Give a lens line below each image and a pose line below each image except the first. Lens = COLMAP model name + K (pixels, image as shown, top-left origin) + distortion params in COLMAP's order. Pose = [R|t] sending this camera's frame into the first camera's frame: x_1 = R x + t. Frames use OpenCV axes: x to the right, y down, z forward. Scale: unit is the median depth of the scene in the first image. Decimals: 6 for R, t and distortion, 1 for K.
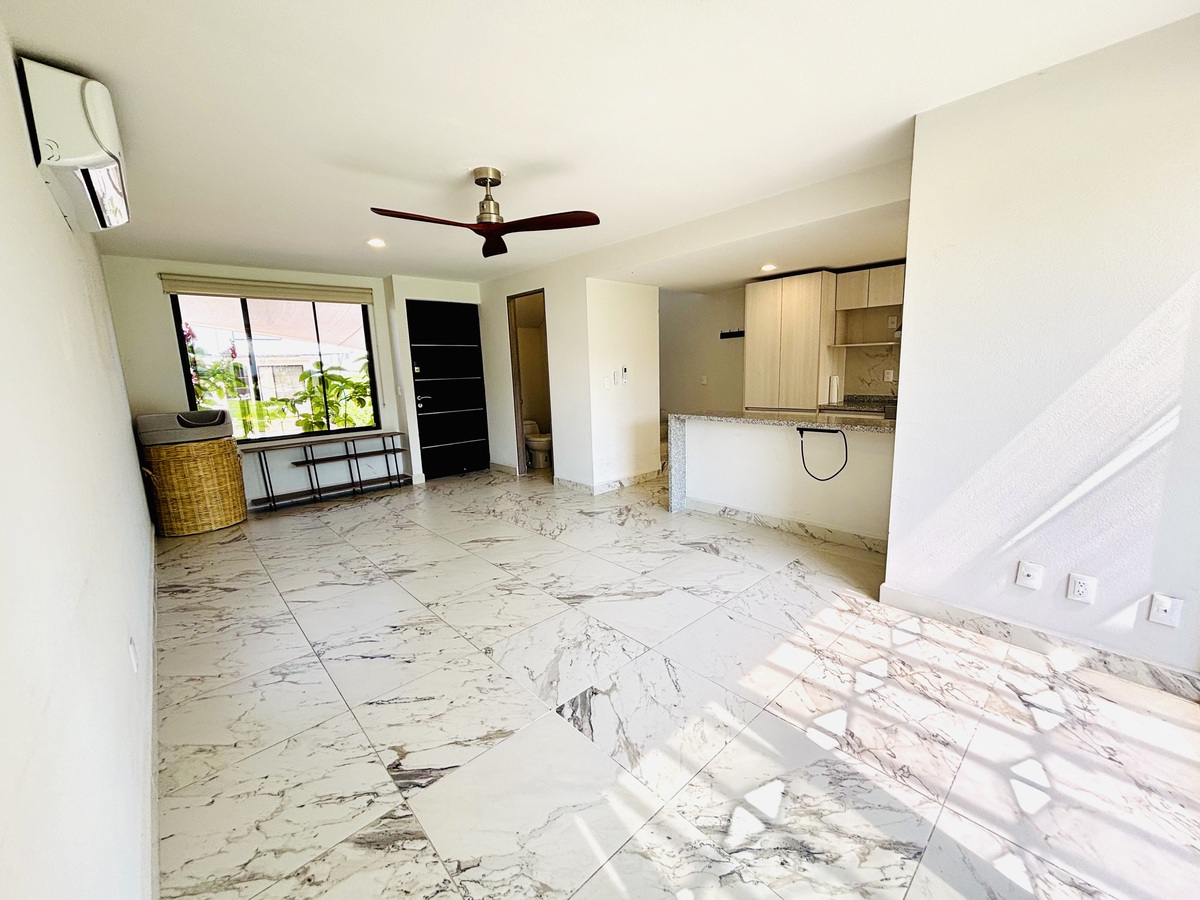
lens RADIAL K [[480.8, 0, 604.1], [0, 480.8, 446.3], [0, 0, 1]] dist [0.006556, -0.003198]
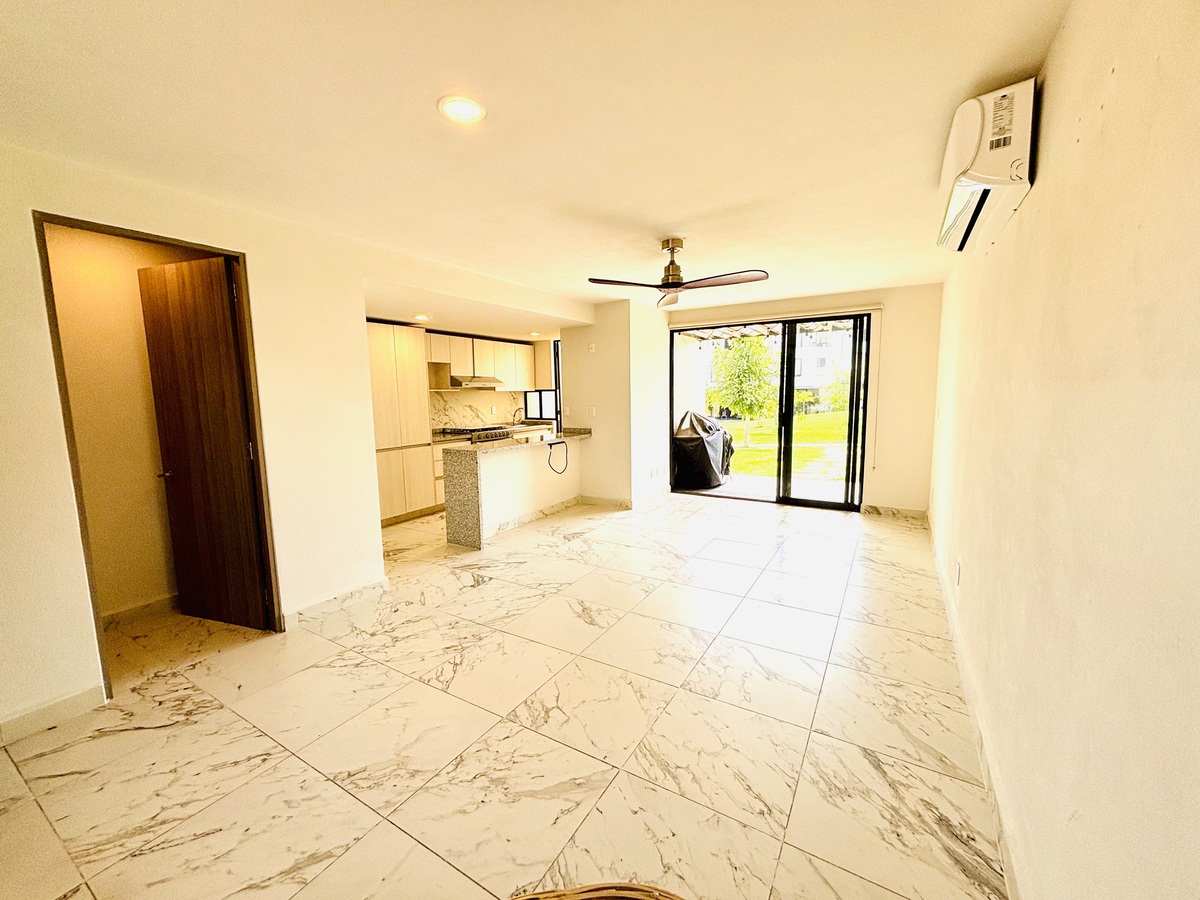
lens RADIAL K [[480.8, 0, 598.3], [0, 480.8, 443.3], [0, 0, 1]] dist [0.006556, -0.003198]
pose [[-0.269048, -0.065289, 0.960911, -1.108732], [0.184634, 0.975699, 0.117990, -0.191523], [-0.945264, 0.209162, -0.250455, 1.249207]]
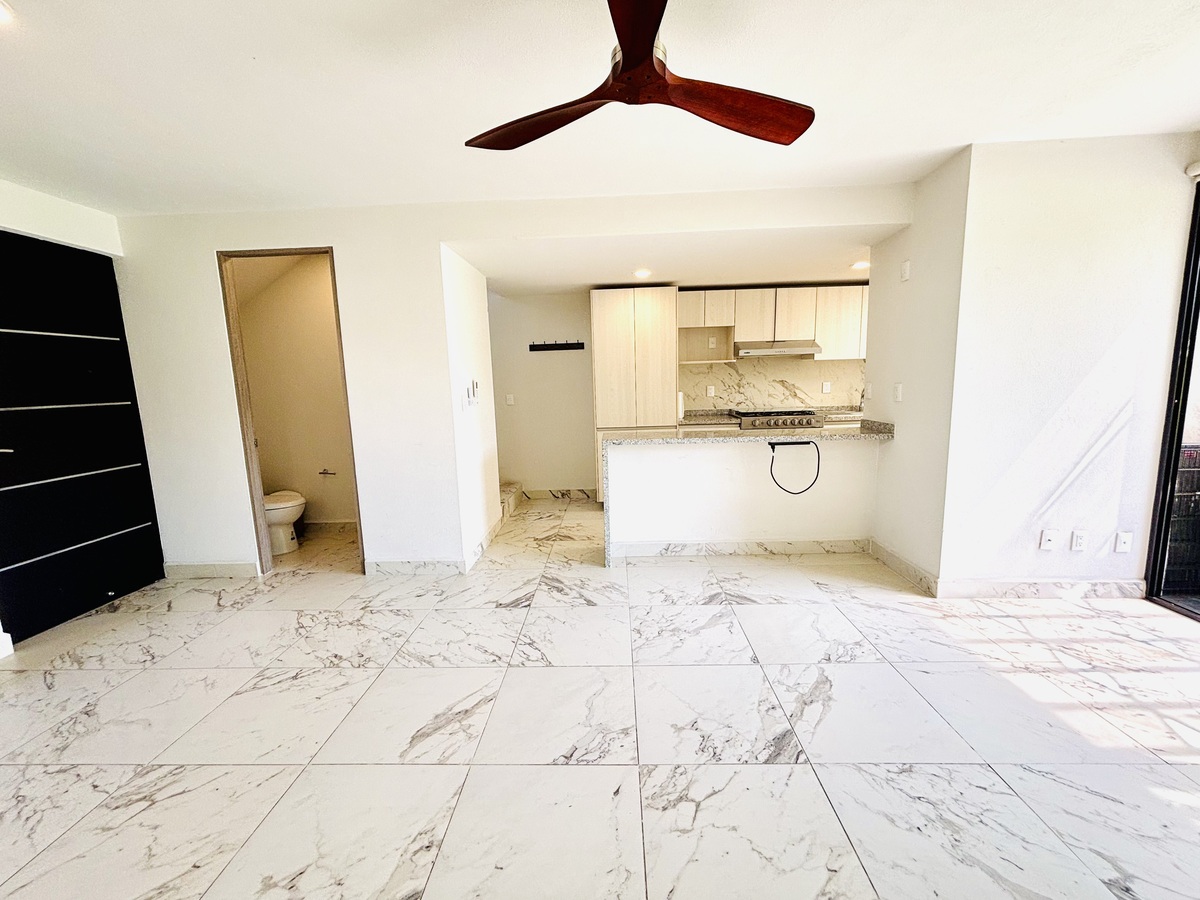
lens RADIAL K [[480.8, 0, 598.7], [0, 480.8, 445.1], [0, 0, 1]] dist [0.006556, -0.003198]
pose [[0.703820, -0.084087, 0.705385, -0.507971], [0.121517, 0.992585, -0.002925, -0.072781], [-0.699908, 0.087775, 0.708819, 0.572490]]
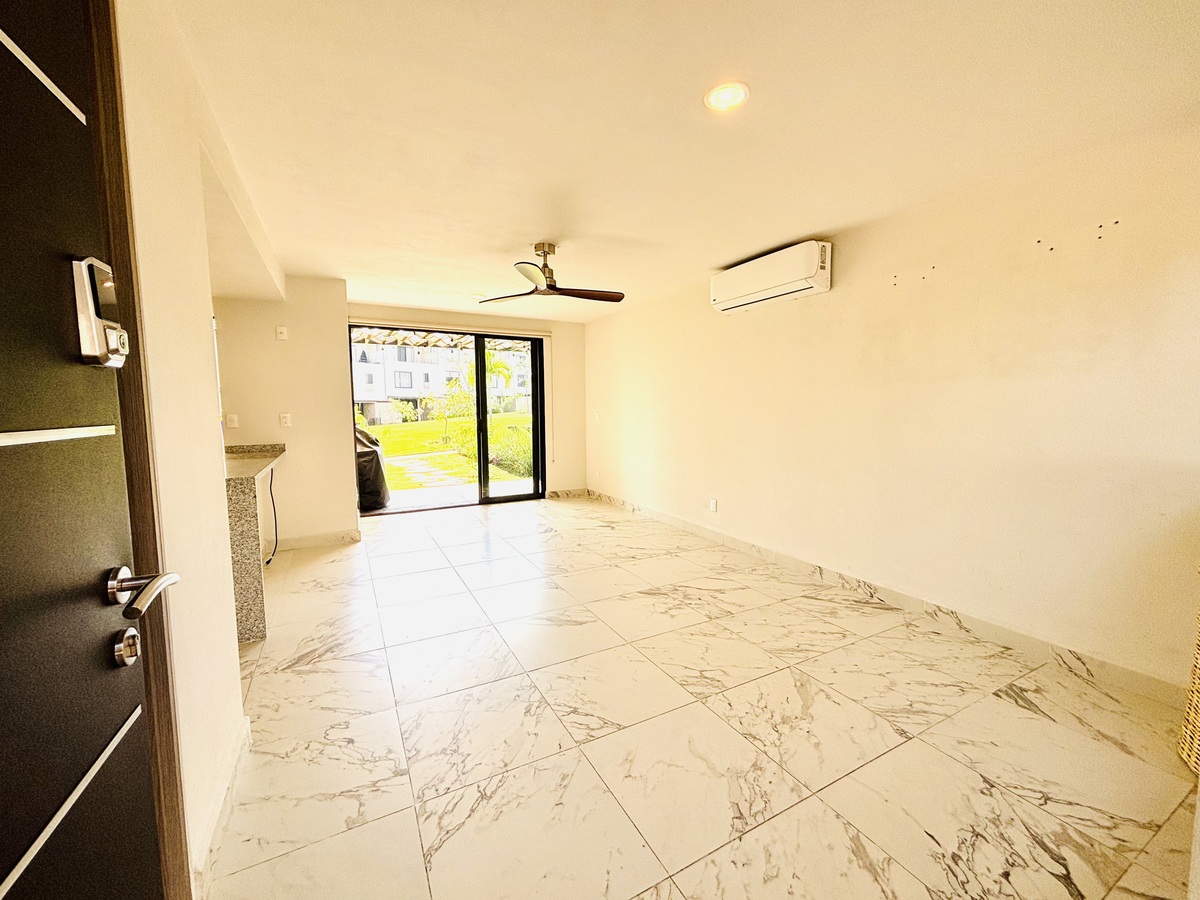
lens RADIAL K [[480.8, 0, 597.4], [0, 480.8, 448.5], [0, 0, 1]] dist [0.006556, -0.003198]
pose [[-0.964052, 0.016374, 0.265207, -0.555337], [0.081529, 0.968183, 0.236591, -0.264129], [-0.252895, 0.249708, -0.934714, 1.803270]]
